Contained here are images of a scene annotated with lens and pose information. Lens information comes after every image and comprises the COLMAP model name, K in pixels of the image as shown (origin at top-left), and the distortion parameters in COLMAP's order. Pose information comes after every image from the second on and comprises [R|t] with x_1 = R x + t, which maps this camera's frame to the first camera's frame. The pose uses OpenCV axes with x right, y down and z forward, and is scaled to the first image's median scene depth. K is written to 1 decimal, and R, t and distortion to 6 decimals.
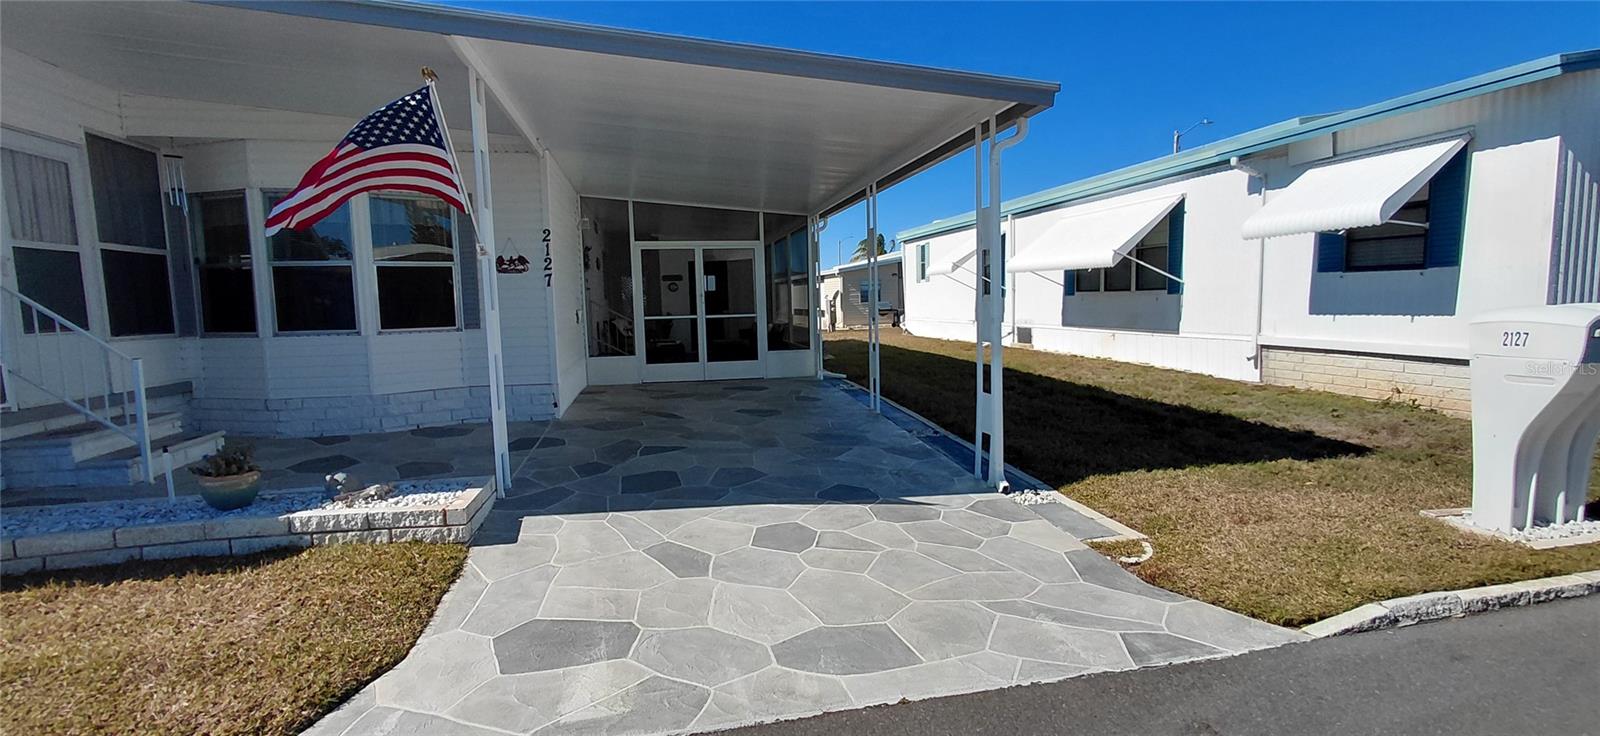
lens RADIAL K [[735.0, 0, 790.8], [0, 735.0, 376.4], [0, 0, 1]] dist [-0.003804, -0.000706]
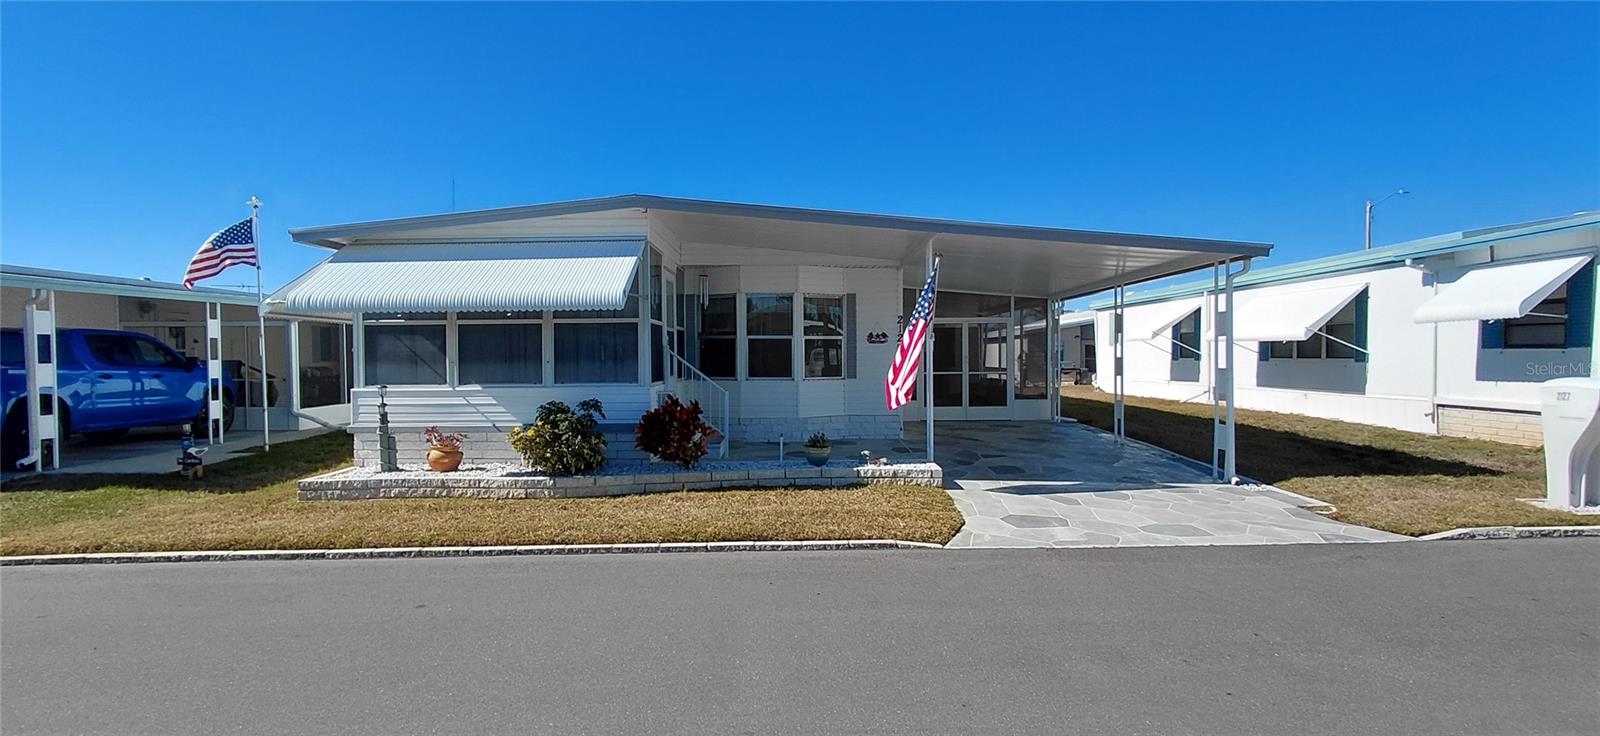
lens RADIAL K [[735.0, 0, 790.8], [0, 735.0, 376.4], [0, 0, 1]] dist [-0.003804, -0.000706]
pose [[0.980796, 0.020172, -0.193989, -0.256125], [-0.034627, 0.996845, -0.071416, 0.047468], [0.191936, 0.076762, 0.978401, -0.559186]]
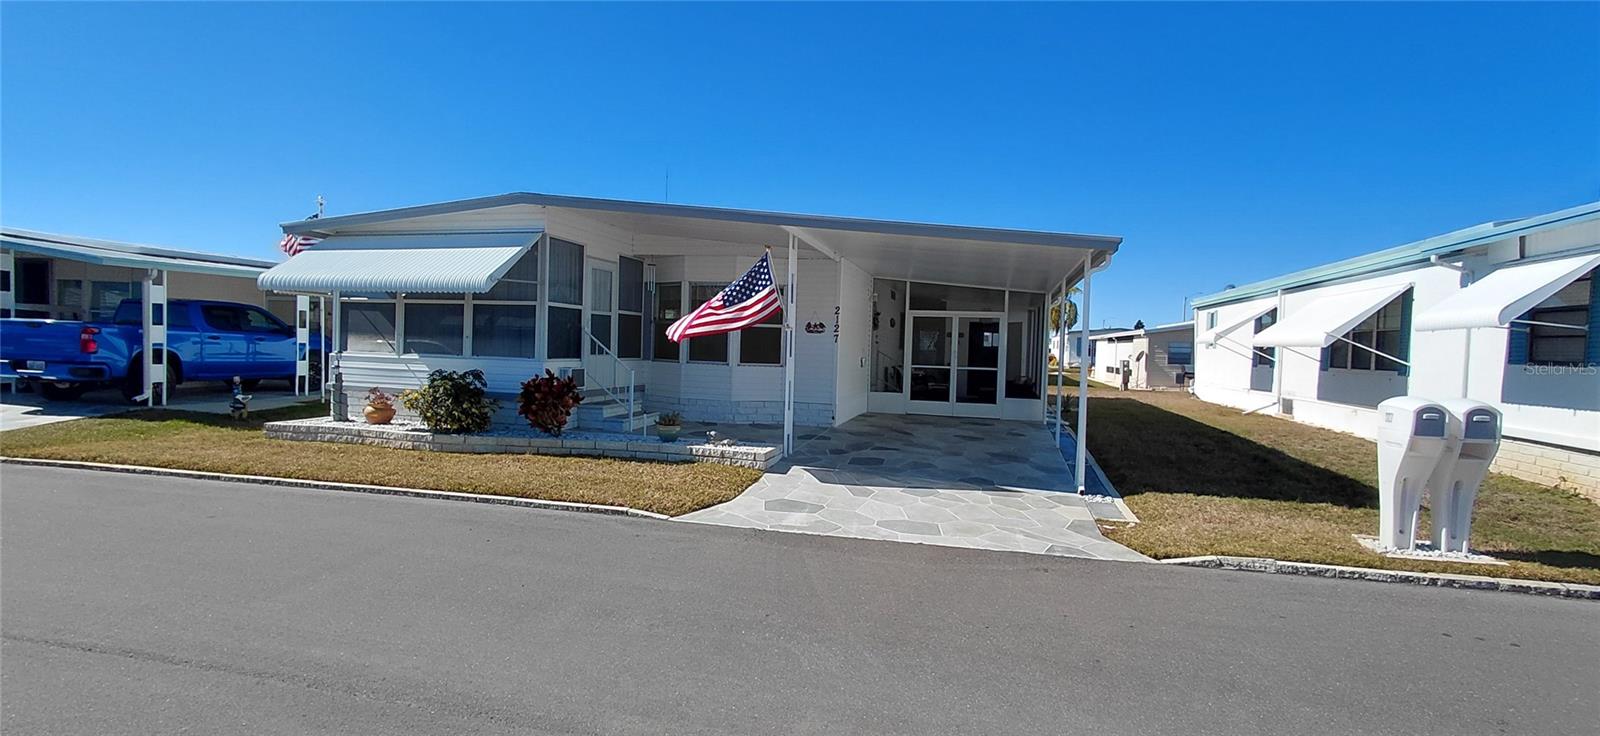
lens RADIAL K [[735.0, 0, 790.8], [0, 735.0, 376.4], [0, 0, 1]] dist [-0.003804, -0.000706]
pose [[0.899313, 0.069962, -0.431672, 0.269450], [-0.097173, 0.994411, -0.041277, 0.024393], [0.426372, 0.079068, 0.901086, -0.454459]]
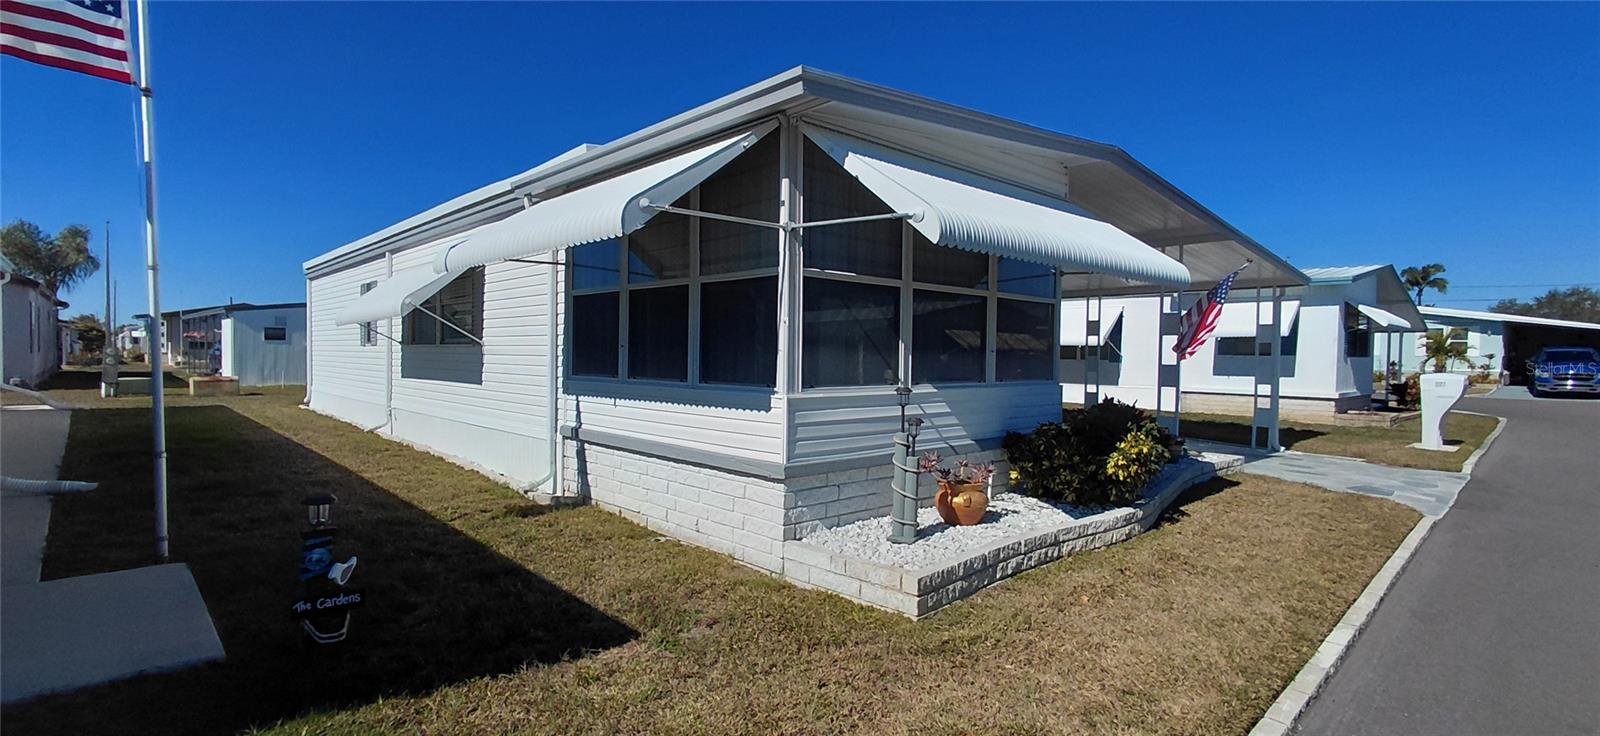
lens RADIAL K [[735.0, 0, 790.8], [0, 735.0, 376.4], [0, 0, 1]] dist [-0.003804, -0.000706]
pose [[0.846098, 0.019399, 0.532674, -1.499616], [0.020915, 0.997360, -0.069543, 0.035951], [-0.532617, 0.069980, 0.843458, -0.069901]]
